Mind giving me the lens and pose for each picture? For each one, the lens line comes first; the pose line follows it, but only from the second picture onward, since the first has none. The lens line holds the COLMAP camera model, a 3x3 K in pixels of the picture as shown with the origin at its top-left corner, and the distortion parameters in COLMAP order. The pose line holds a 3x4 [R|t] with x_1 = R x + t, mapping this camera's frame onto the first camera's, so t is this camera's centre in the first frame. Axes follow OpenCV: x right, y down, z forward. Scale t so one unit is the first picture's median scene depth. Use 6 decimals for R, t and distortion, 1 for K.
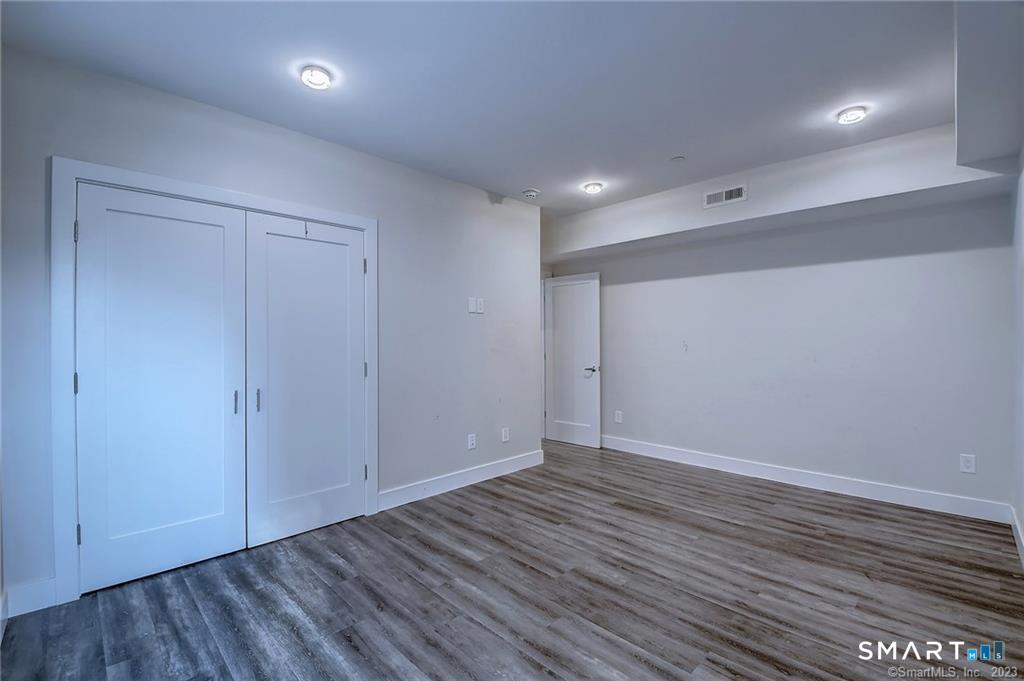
lens RADIAL K [[451.9, 0, 502.5], [0, 451.9, 340.5], [0, 0, 1]] dist [0.013908, -0.021488]
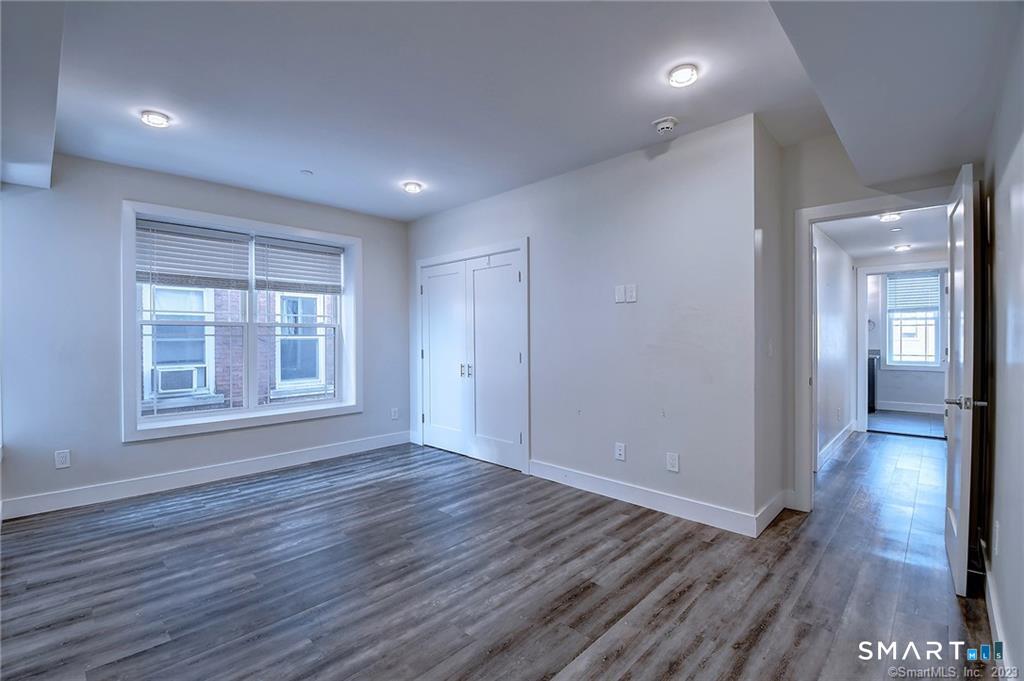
lens RADIAL K [[451.9, 0, 502.5], [0, 451.9, 340.5], [0, 0, 1]] dist [0.013908, -0.021488]
pose [[0.019504, 0.012298, -0.999734, 1.056228], [0.006328, 0.999903, 0.012423, -0.001597], [0.999790, -0.006569, 0.019424, 1.009990]]
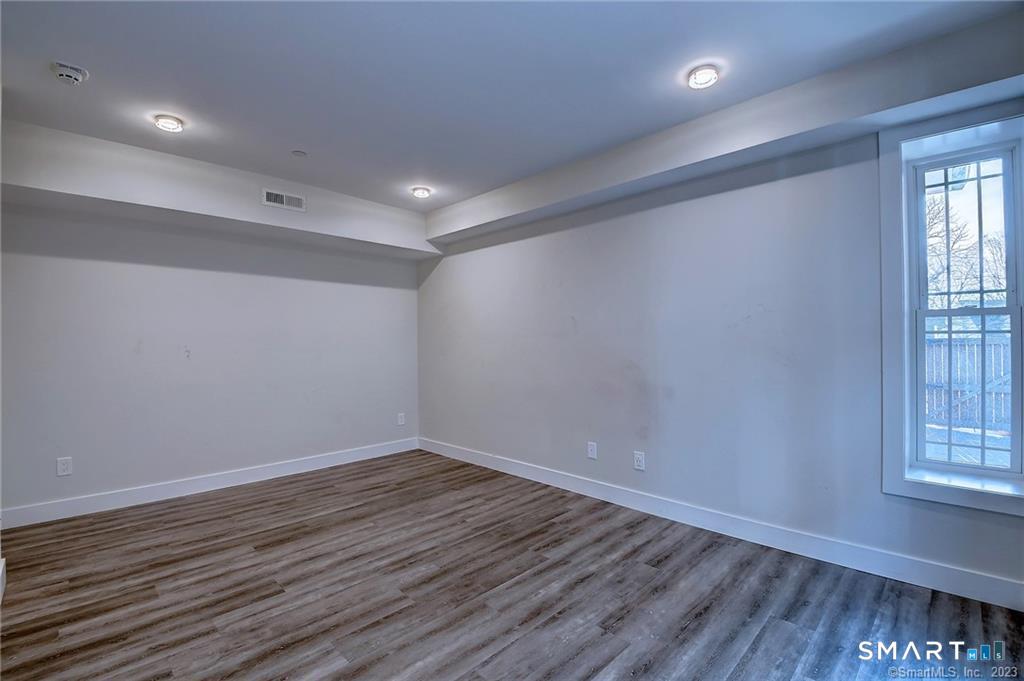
lens RADIAL K [[451.9, 0, 502.5], [0, 451.9, 340.5], [0, 0, 1]] dist [0.013908, -0.021488]
pose [[-0.002216, 0.008760, 0.999959, -0.647631], [0.008426, 0.999926, -0.008741, 0.005513], [-0.999962, 0.008406, -0.002290, 0.665303]]
